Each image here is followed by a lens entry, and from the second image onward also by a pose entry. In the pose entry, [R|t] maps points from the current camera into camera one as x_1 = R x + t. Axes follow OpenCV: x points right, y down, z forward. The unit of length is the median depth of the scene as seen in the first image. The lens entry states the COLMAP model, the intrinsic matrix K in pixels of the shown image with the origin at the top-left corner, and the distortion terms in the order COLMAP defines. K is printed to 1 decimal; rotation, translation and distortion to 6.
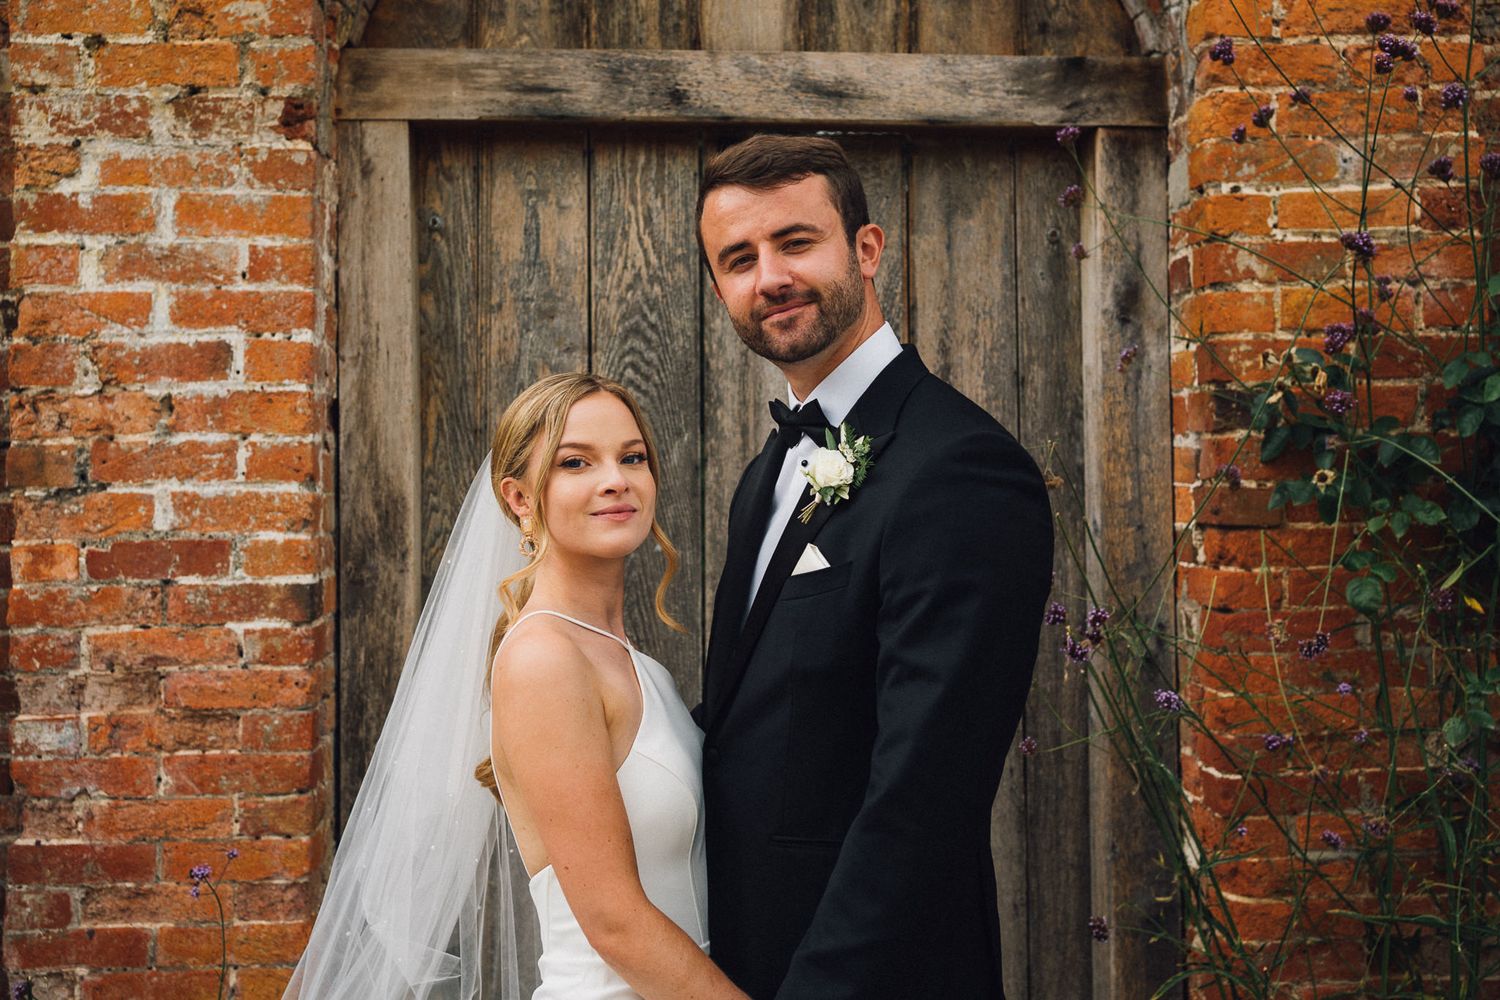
lens RADIAL K [[1653.9, 0, 760.6], [0, 1653.9, 461.1], [0, 0, 1]] dist [-0.031824, 0.142958]
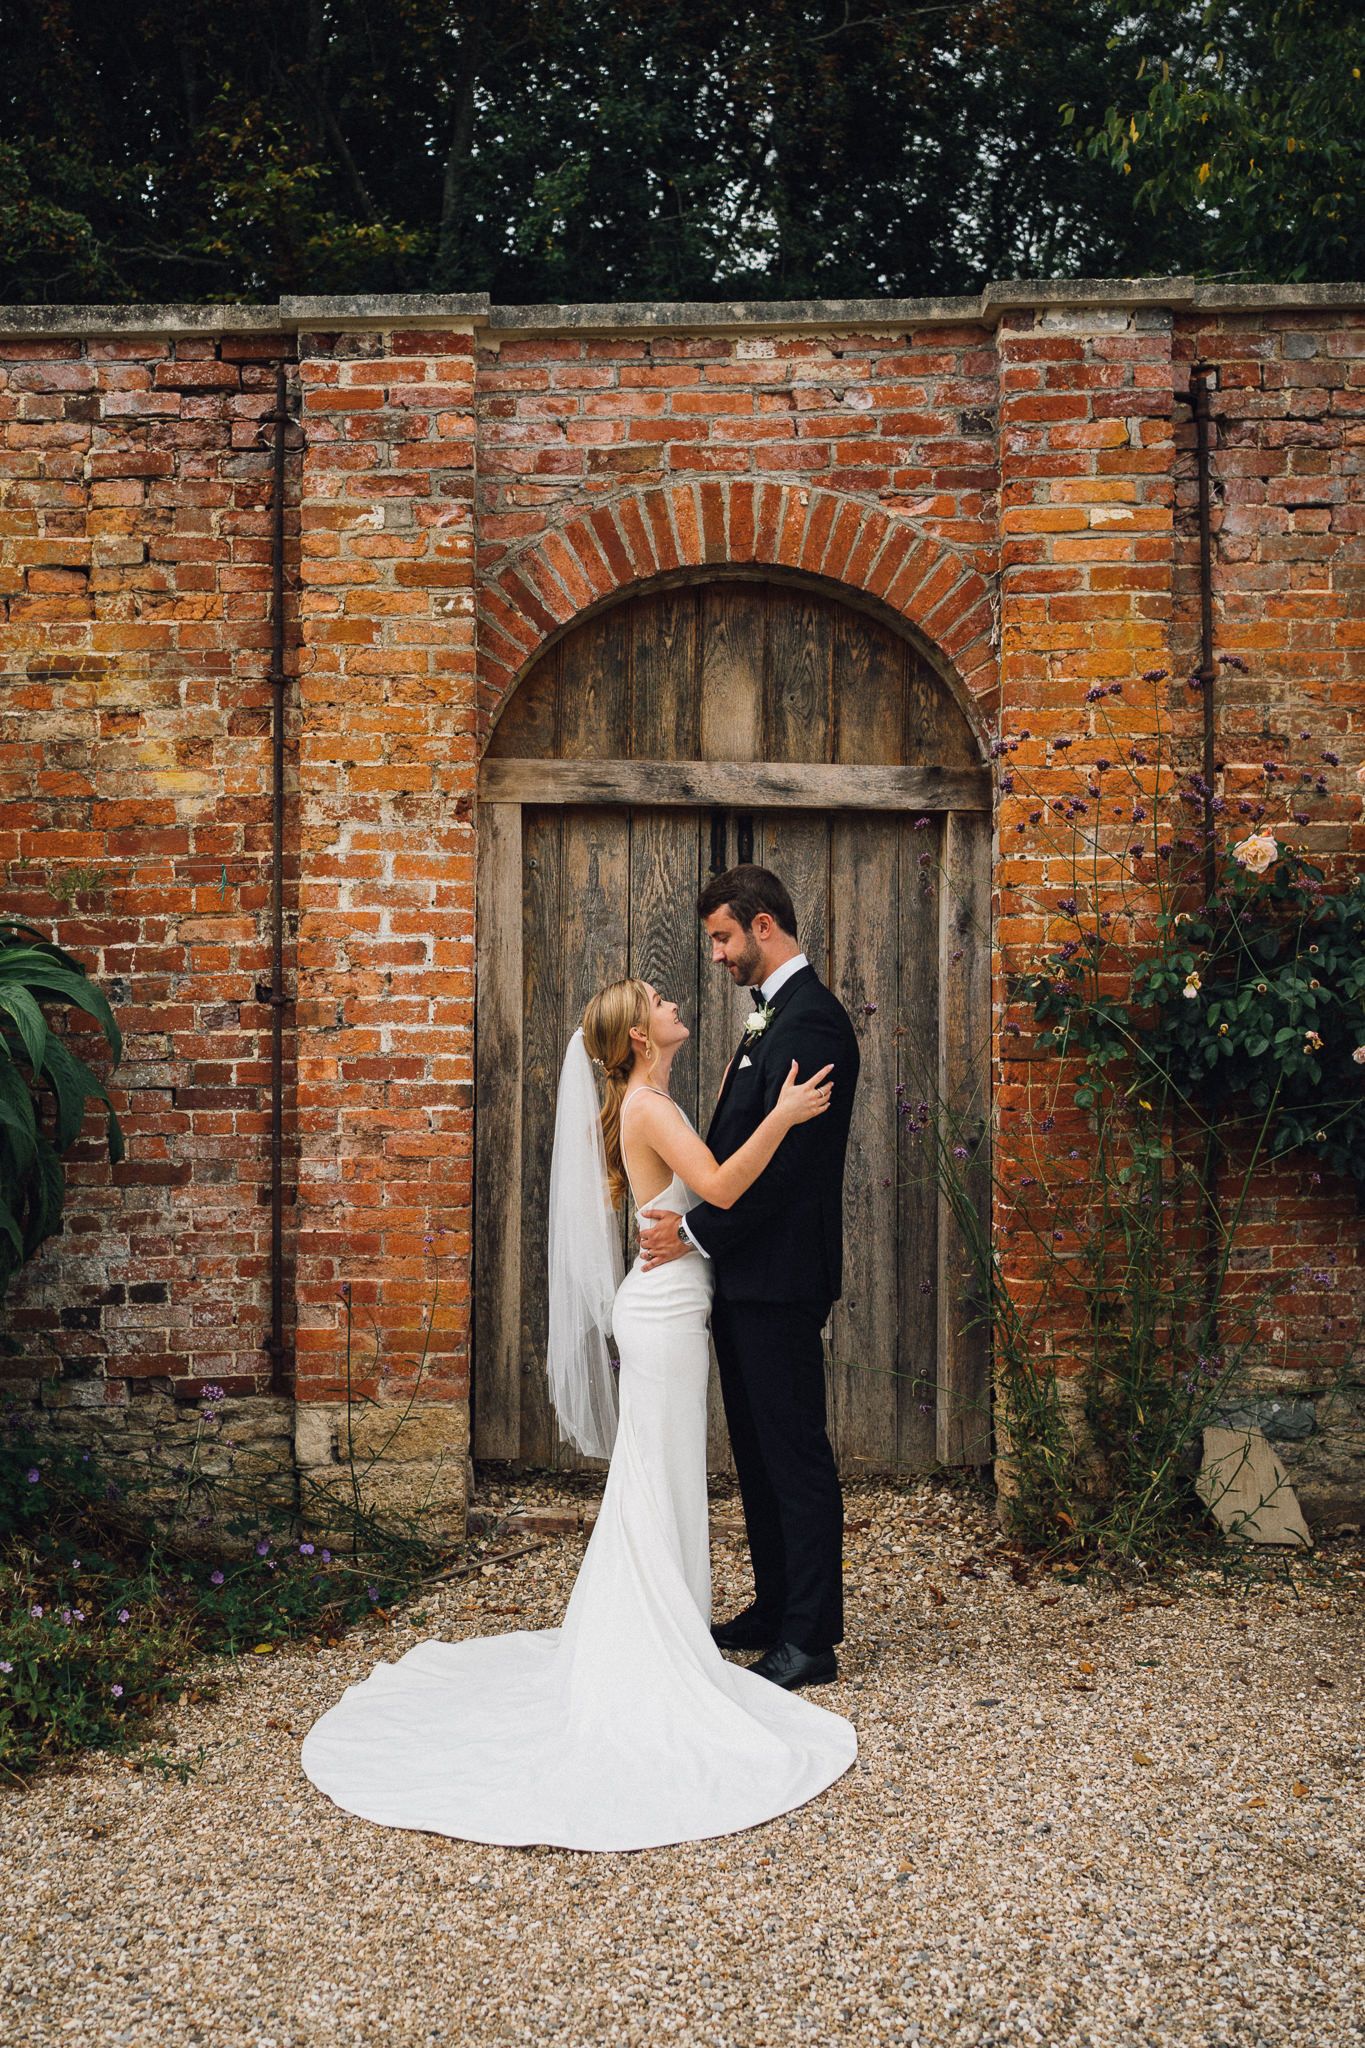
lens RADIAL K [[2258.2, 0, 676.7], [0, 2258.2, 1018.4], [0, 0, 1]] dist [-0.031824, 0.142958]
pose [[0.999649, 0.014485, -0.022195, -0.008883], [-0.014341, 0.999875, 0.006613, -0.012471], [0.022288, -0.006292, 0.999732, -1.315753]]
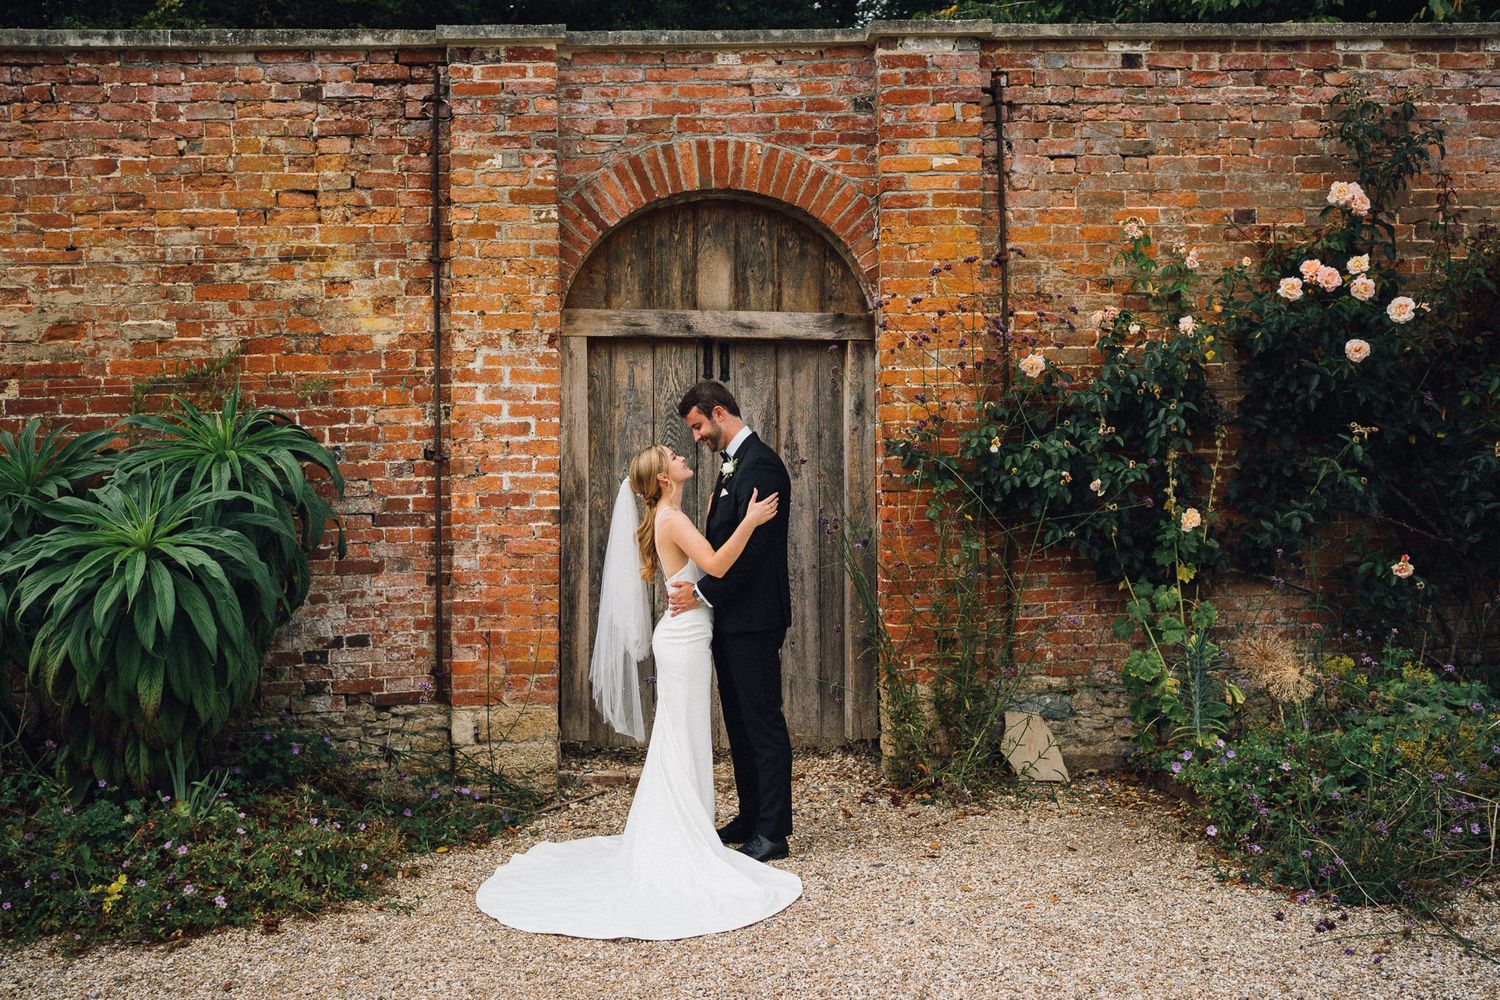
lens RADIAL K [[1653.9, 0, 760.6], [0, 1653.9, 461.1], [0, 0, 1]] dist [-0.031824, 0.142958]
pose [[0.998878, 0.006143, 0.046957, -0.063629], [-0.005830, 0.999960, -0.006797, 0.009904], [-0.046997, 0.006515, 0.998874, -1.780667]]
